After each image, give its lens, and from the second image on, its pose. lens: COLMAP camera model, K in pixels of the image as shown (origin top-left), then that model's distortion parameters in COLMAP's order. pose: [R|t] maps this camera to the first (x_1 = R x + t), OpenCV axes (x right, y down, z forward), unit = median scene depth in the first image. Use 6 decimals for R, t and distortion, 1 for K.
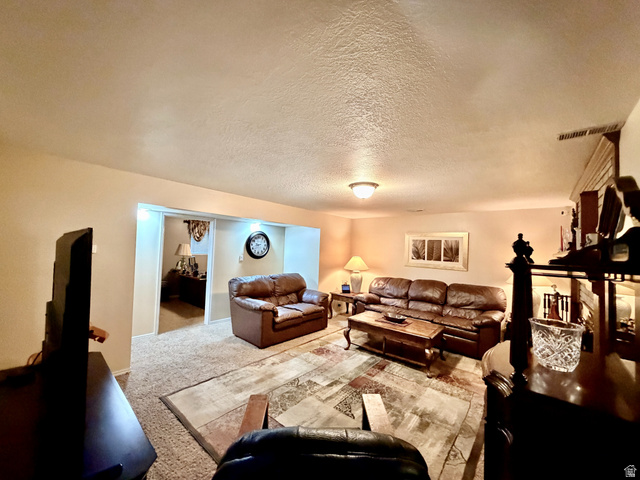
lens RADIAL K [[259.2, 0, 315.4], [0, 259.2, 242.3], [0, 0, 1]] dist [0.002957, 0.000116]
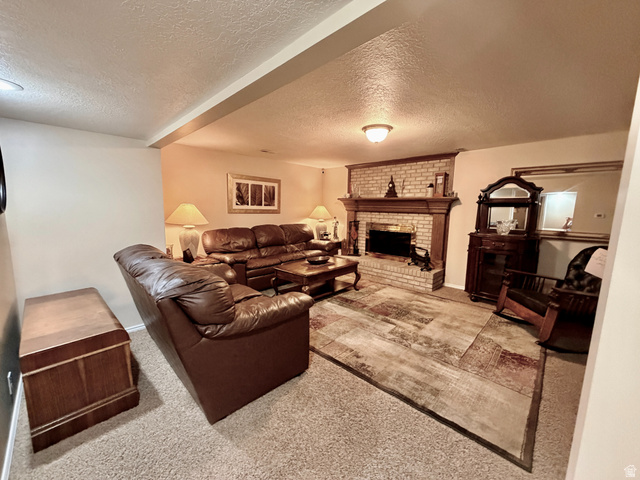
lens RADIAL K [[259.2, 0, 315.9], [0, 259.2, 240.1], [0, 0, 1]] dist [0.002957, 0.000116]
pose [[0.051244, -0.171112, 0.983918, -0.564474], [-0.044919, 0.983821, 0.173434, 0.019195], [-0.997675, -0.053084, 0.042729, 0.753397]]
